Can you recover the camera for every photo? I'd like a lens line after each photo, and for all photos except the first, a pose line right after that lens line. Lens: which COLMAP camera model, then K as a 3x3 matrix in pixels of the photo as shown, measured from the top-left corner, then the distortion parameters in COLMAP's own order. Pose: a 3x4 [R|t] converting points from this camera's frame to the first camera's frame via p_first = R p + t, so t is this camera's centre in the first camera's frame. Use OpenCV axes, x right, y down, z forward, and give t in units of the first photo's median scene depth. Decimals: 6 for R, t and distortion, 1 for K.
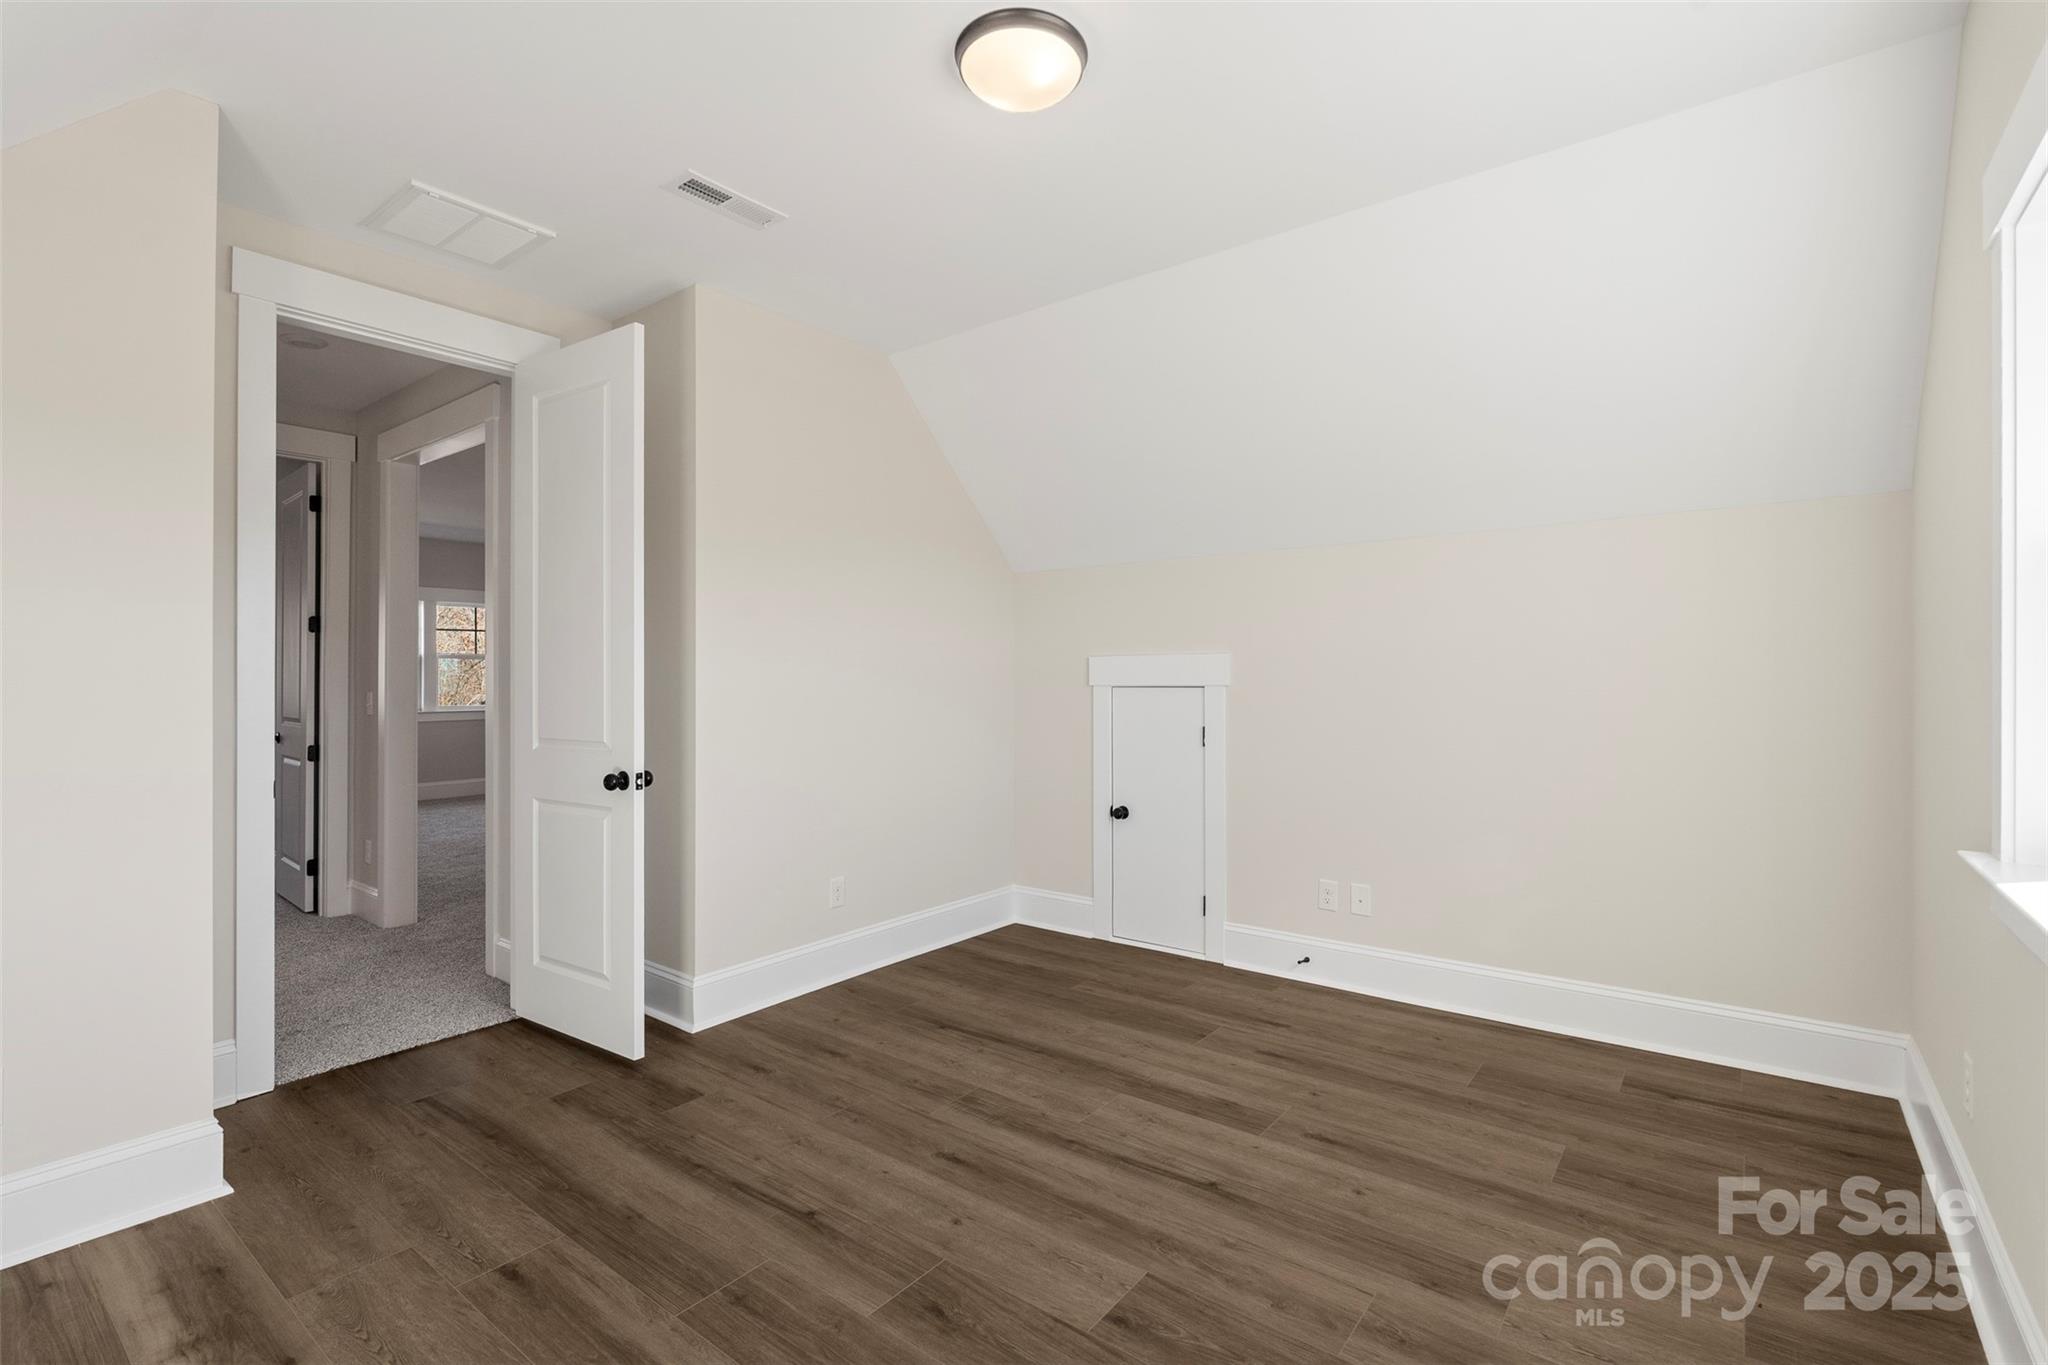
lens RADIAL K [[931.7, 0, 1028.3], [0, 931.7, 685.9], [0, 0, 1]] dist [0.012337, -0.000252]
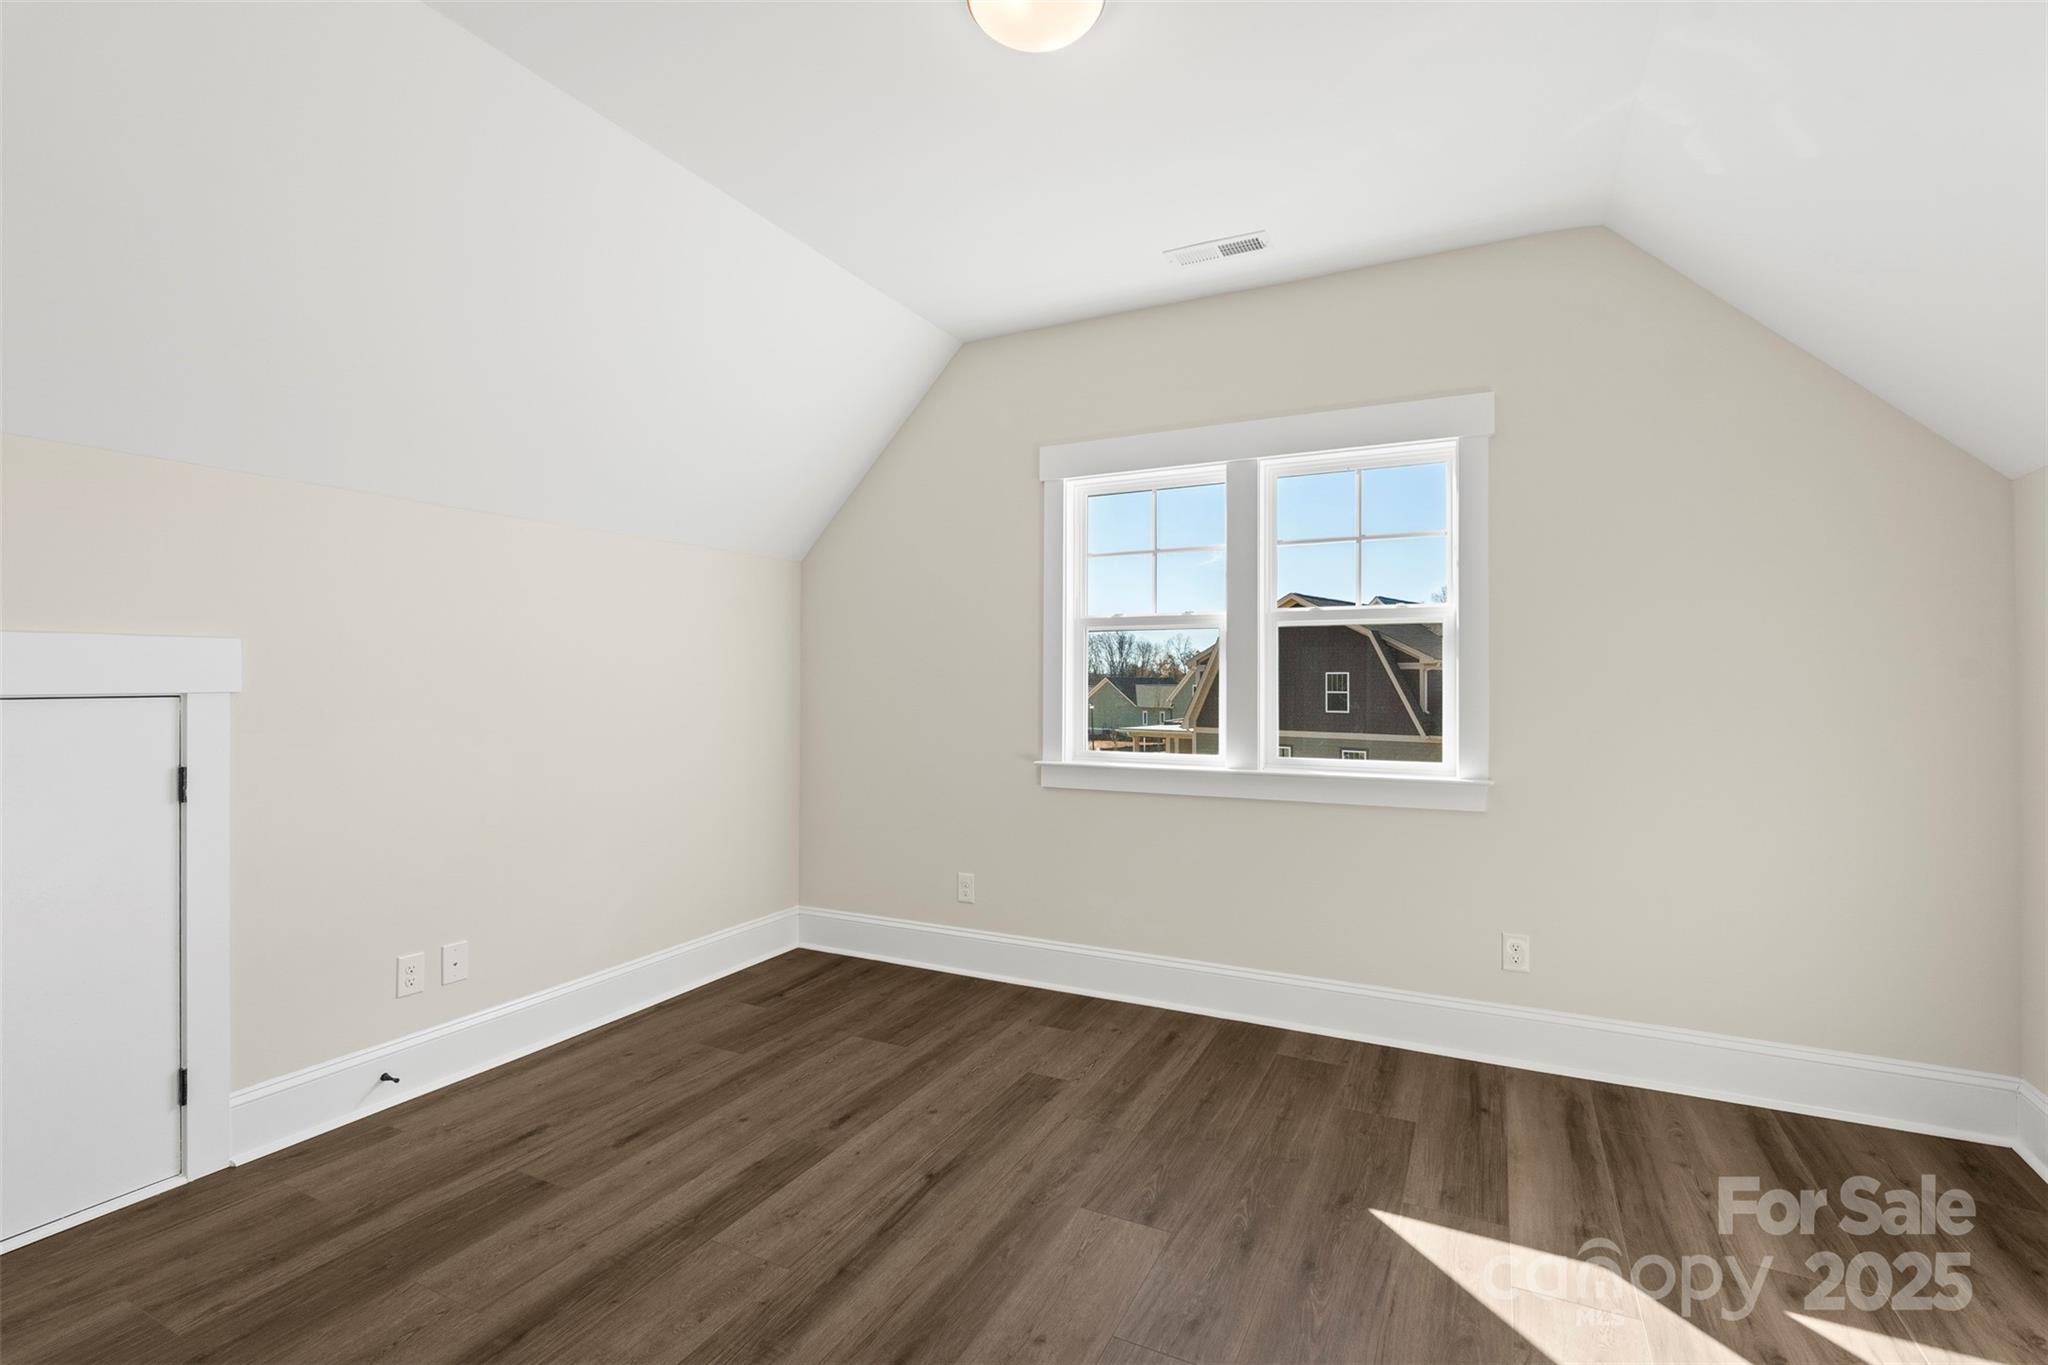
lens RADIAL K [[931.7, 0, 1028.3], [0, 931.7, 685.9], [0, 0, 1]] dist [0.012337, -0.000252]
pose [[-0.194985, 0.000518, 0.980806, -0.664651], [0.006490, 0.999979, 0.000763, -0.001661], [-0.980785, 0.006514, -0.194984, 0.879209]]
